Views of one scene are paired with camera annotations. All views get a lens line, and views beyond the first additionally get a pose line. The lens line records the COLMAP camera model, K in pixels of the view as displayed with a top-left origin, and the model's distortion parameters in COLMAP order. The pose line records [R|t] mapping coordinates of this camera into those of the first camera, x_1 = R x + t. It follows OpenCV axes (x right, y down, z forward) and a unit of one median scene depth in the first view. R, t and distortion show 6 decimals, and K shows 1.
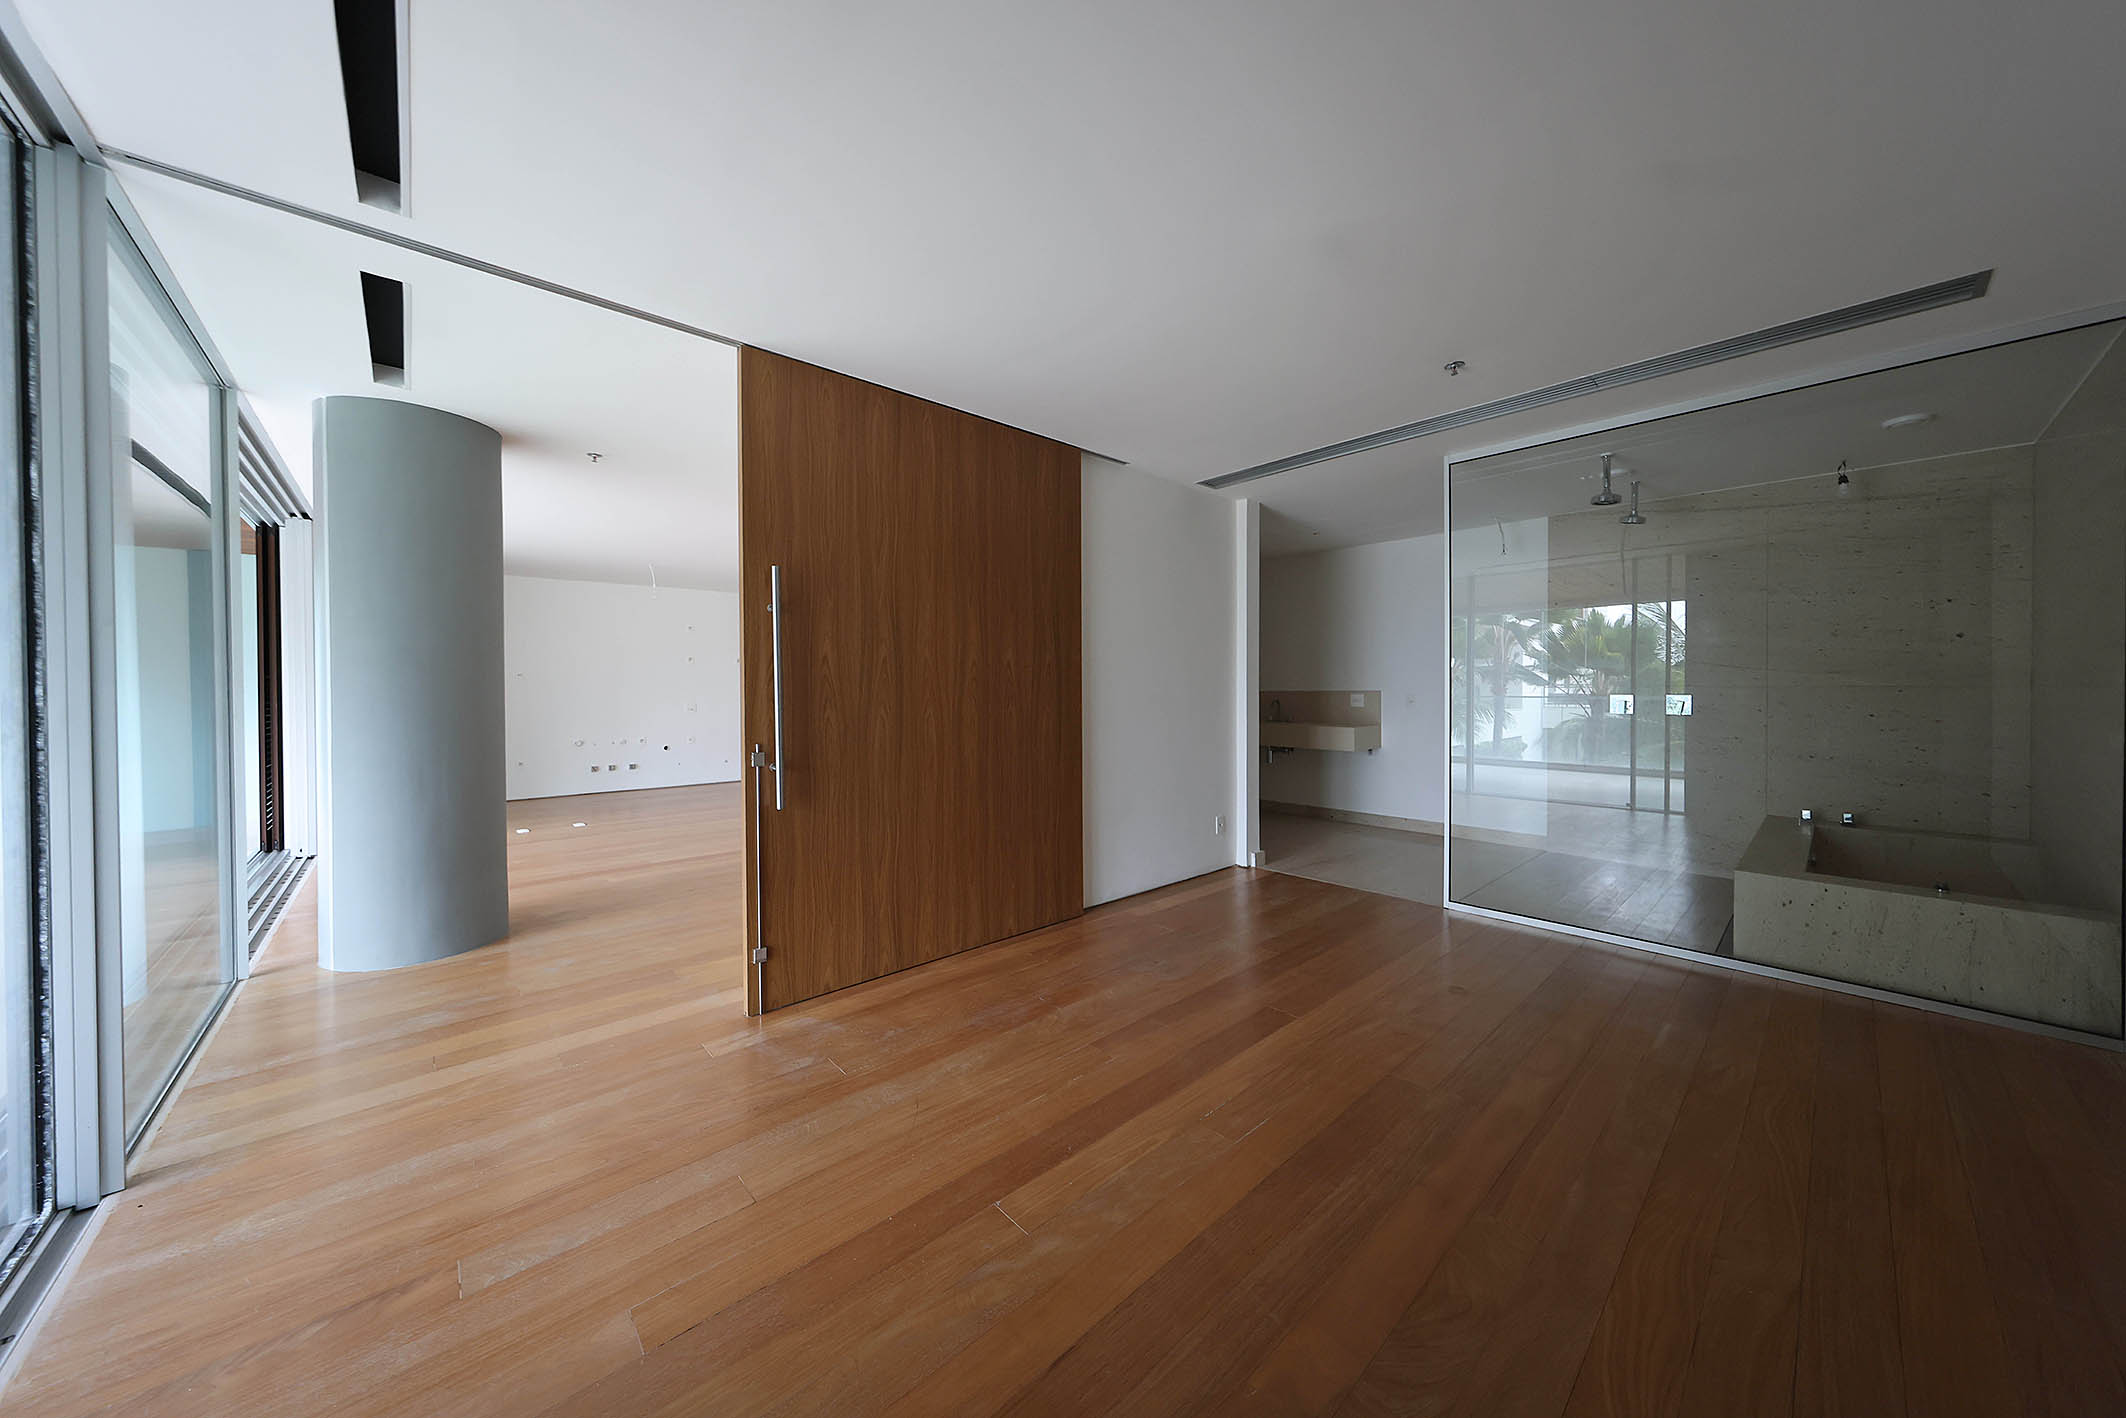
lens RADIAL K [[699.1, 0, 1063.7], [0, 699.1, 697.6], [0, 0, 1]] dist [0.007786, -0.000201]
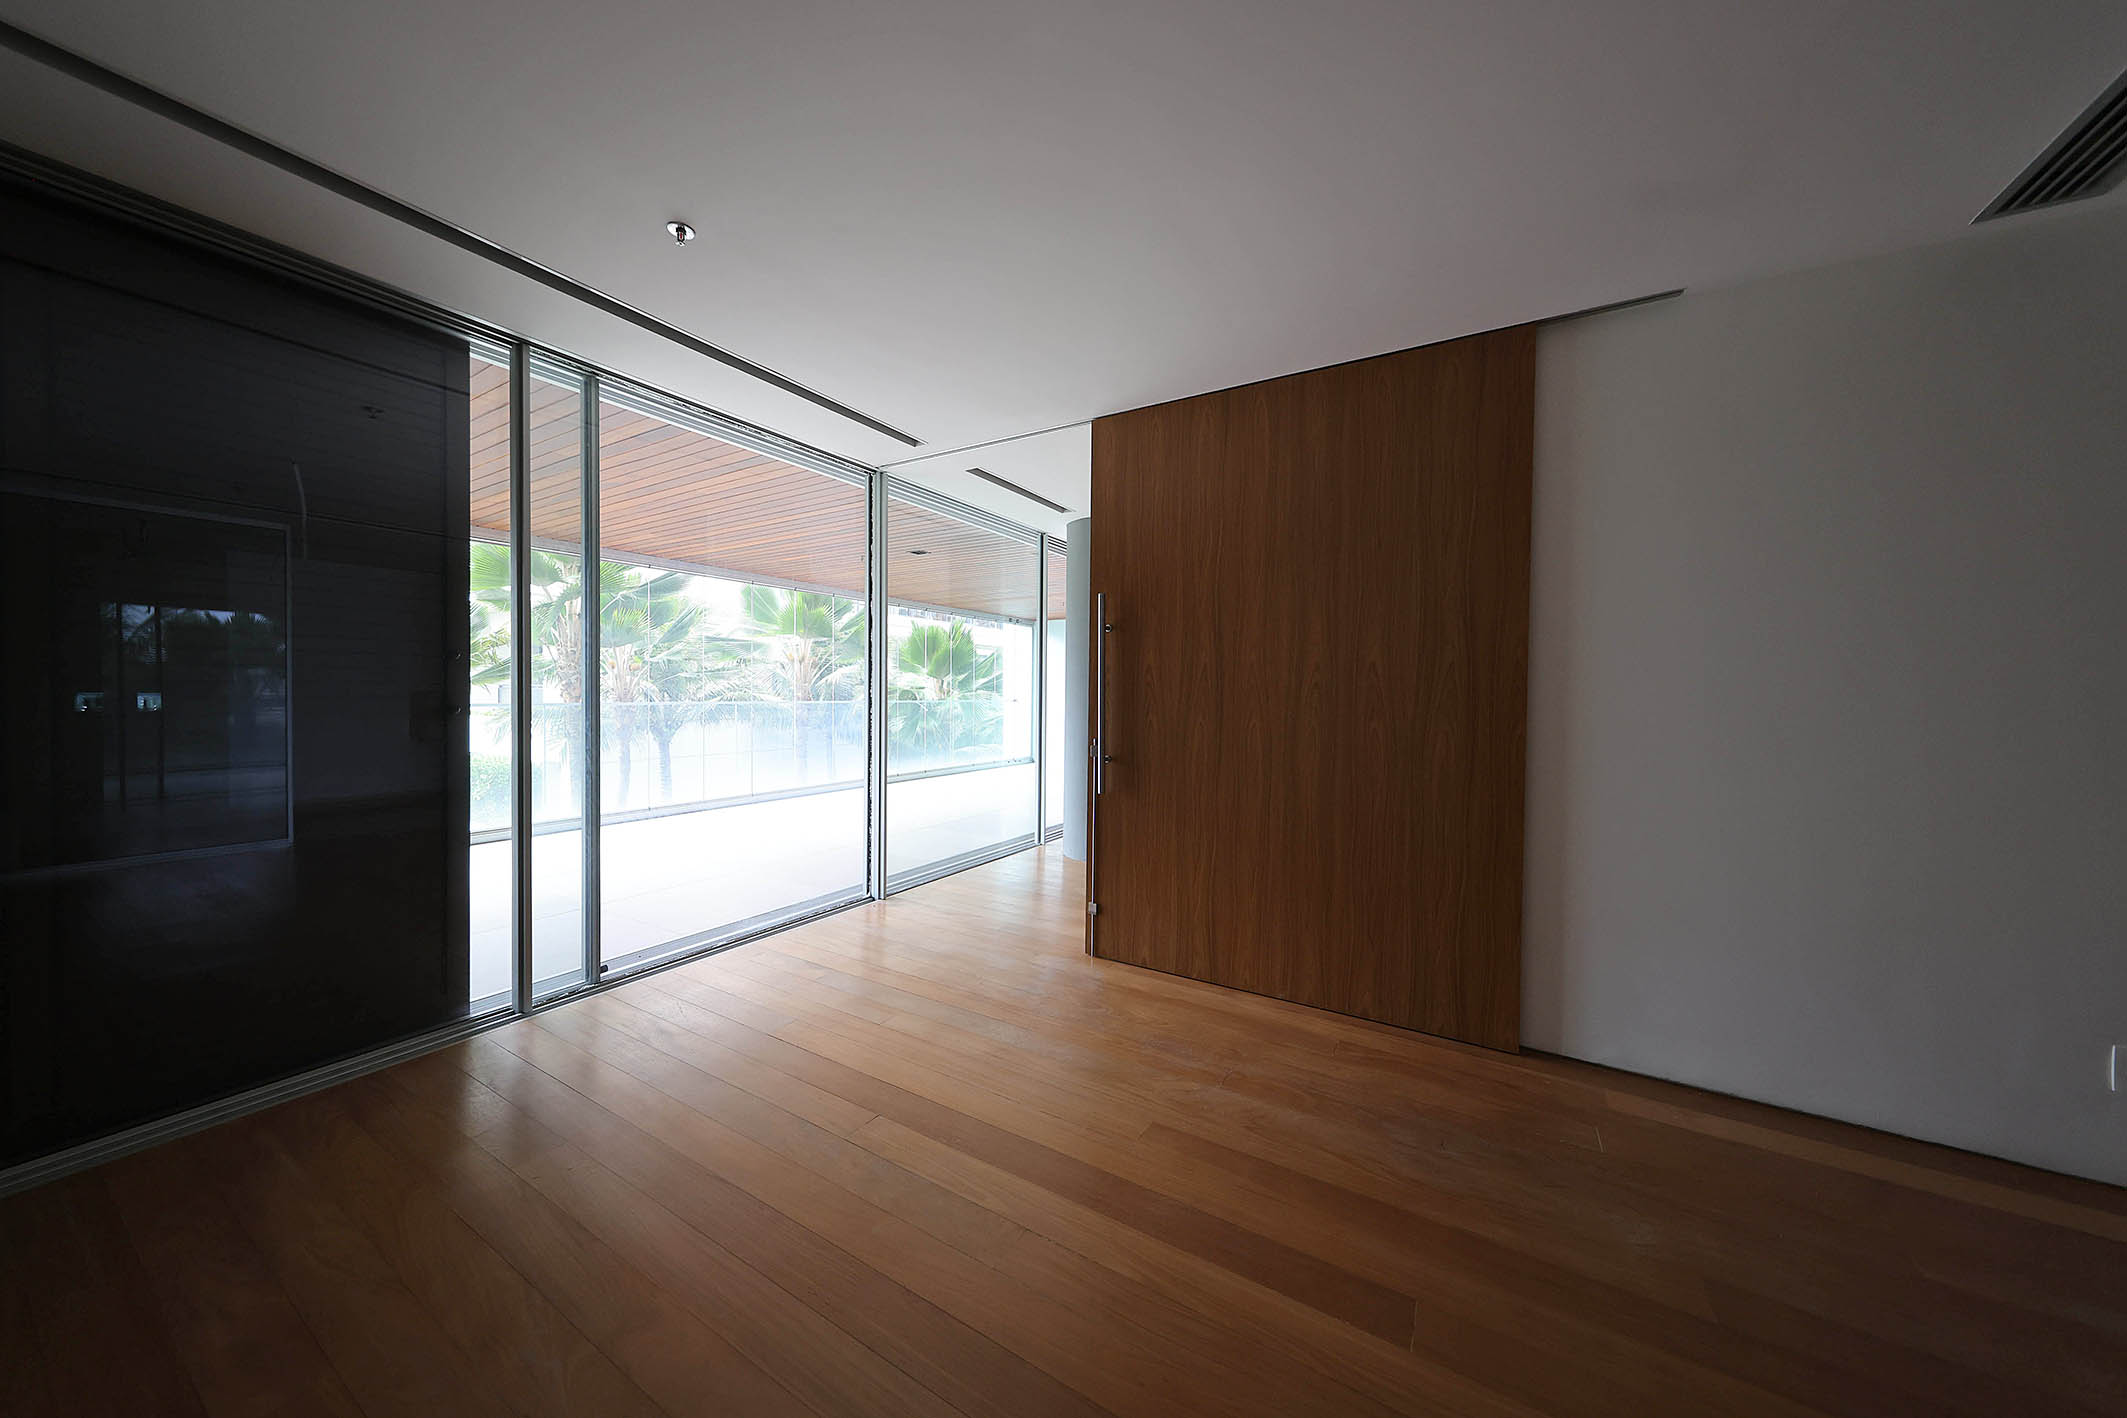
lens RADIAL K [[699.5, 0, 1064.2], [0, 699.5, 697.6], [0, 0, 1]] dist [0.007786, -0.000201]
pose [[0.292440, 0.025814, -0.955935, 0.706962], [-0.014813, 0.999638, 0.022463, -0.031808], [0.956169, 0.007591, 0.292716, 0.568833]]
